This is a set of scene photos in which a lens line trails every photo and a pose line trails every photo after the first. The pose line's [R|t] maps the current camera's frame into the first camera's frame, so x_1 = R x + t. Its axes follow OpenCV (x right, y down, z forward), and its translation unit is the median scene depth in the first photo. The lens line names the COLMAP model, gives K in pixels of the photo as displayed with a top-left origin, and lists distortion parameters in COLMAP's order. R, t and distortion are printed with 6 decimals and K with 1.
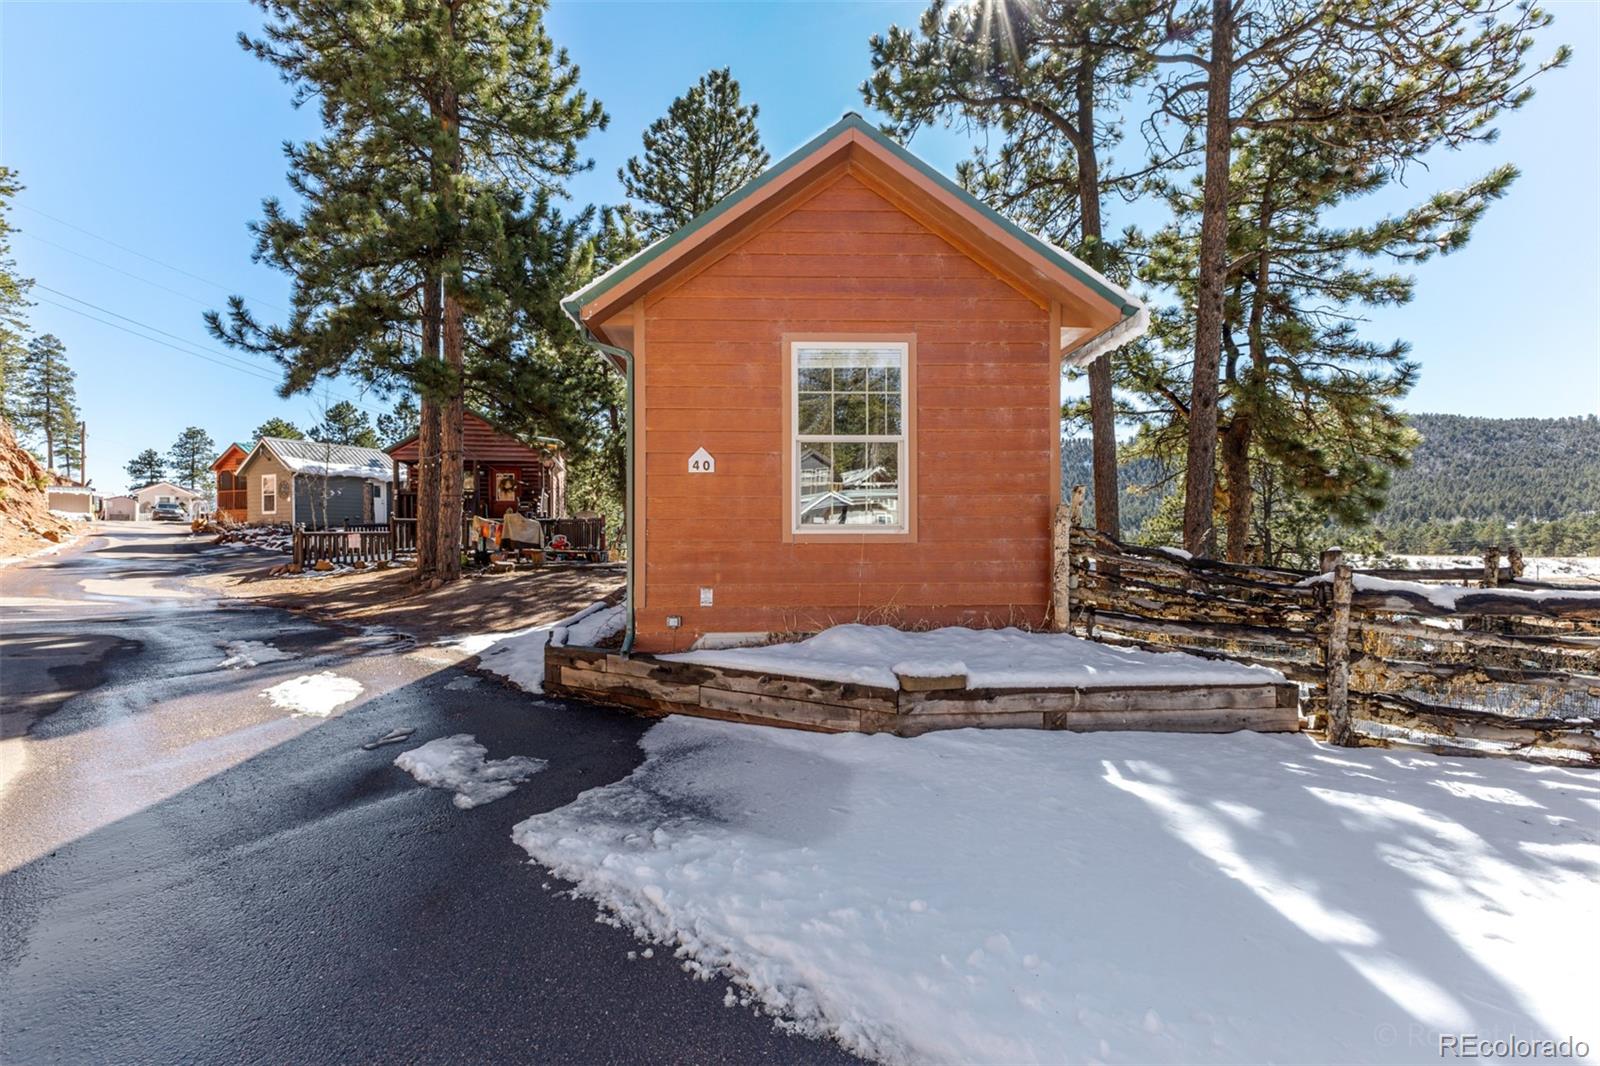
lens RADIAL K [[696.8, 0, 800.0], [0, 696.8, 533.0], [0, 0, 1]] dist [0.001806, 0.000506]
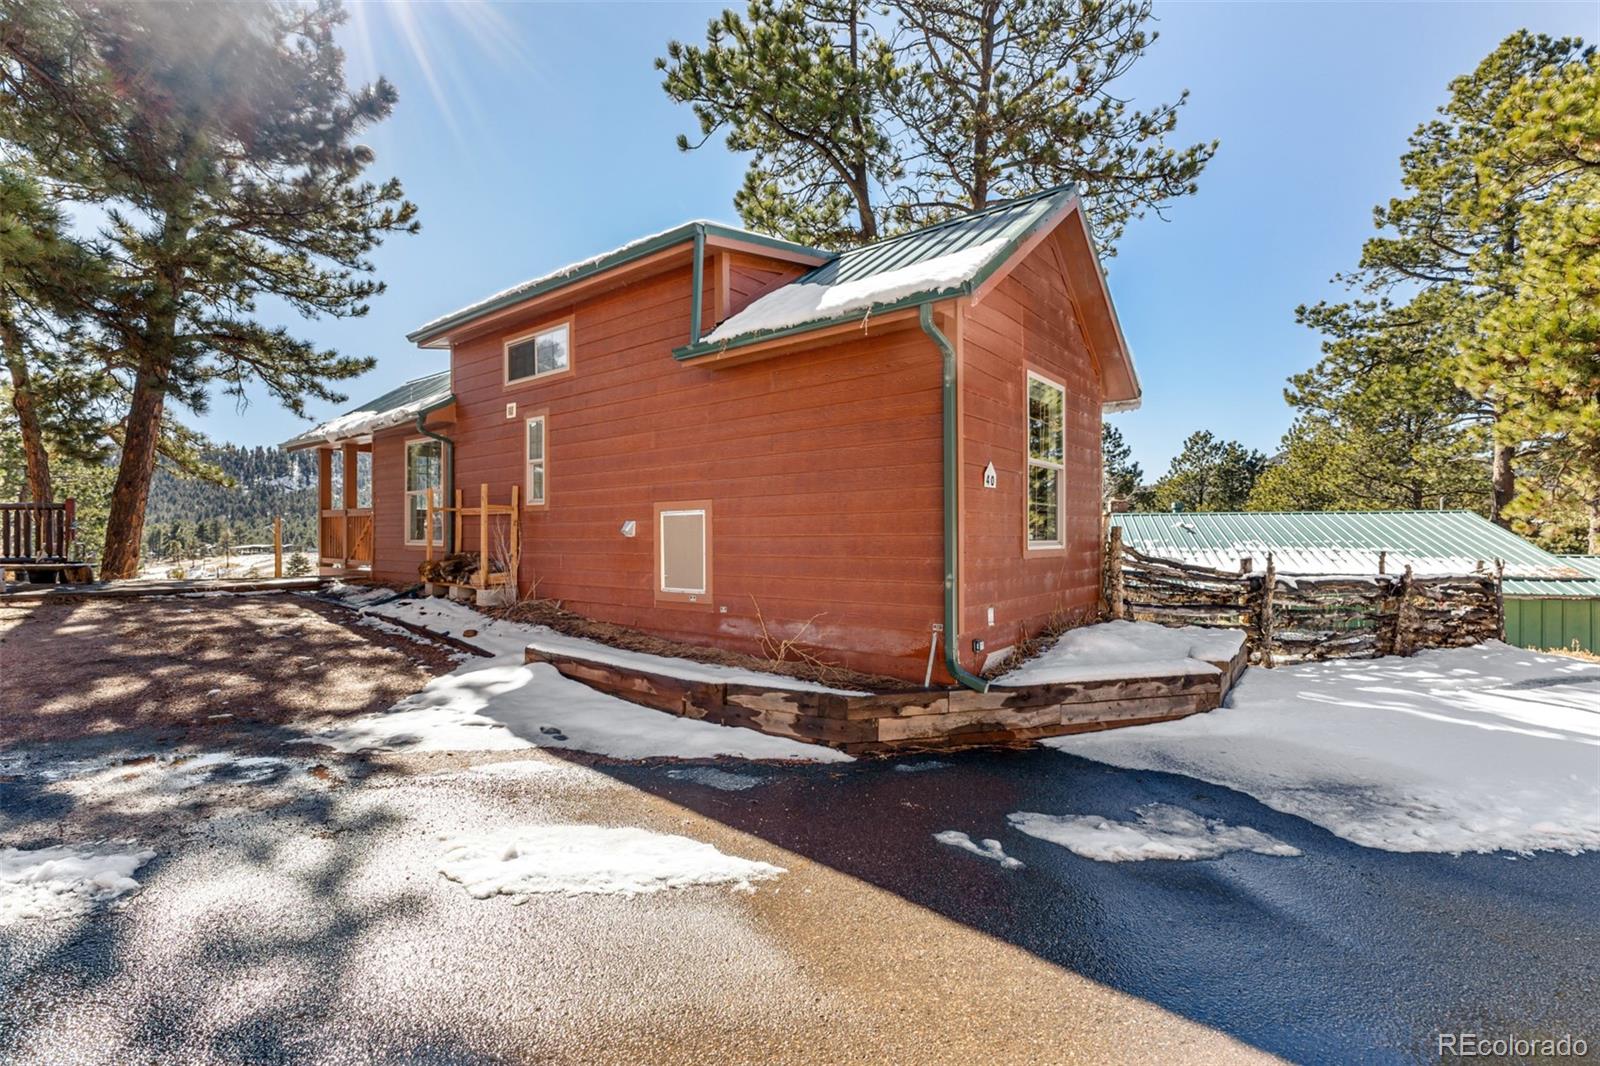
lens RADIAL K [[696.8, 0, 800.0], [0, 696.8, 533.0], [0, 0, 1]] dist [0.001806, 0.000506]
pose [[0.668366, 0.004903, 0.743816, -1.312829], [-0.006050, 0.999981, -0.001155, -0.027633], [-0.743808, -0.003728, 0.668383, 0.700897]]
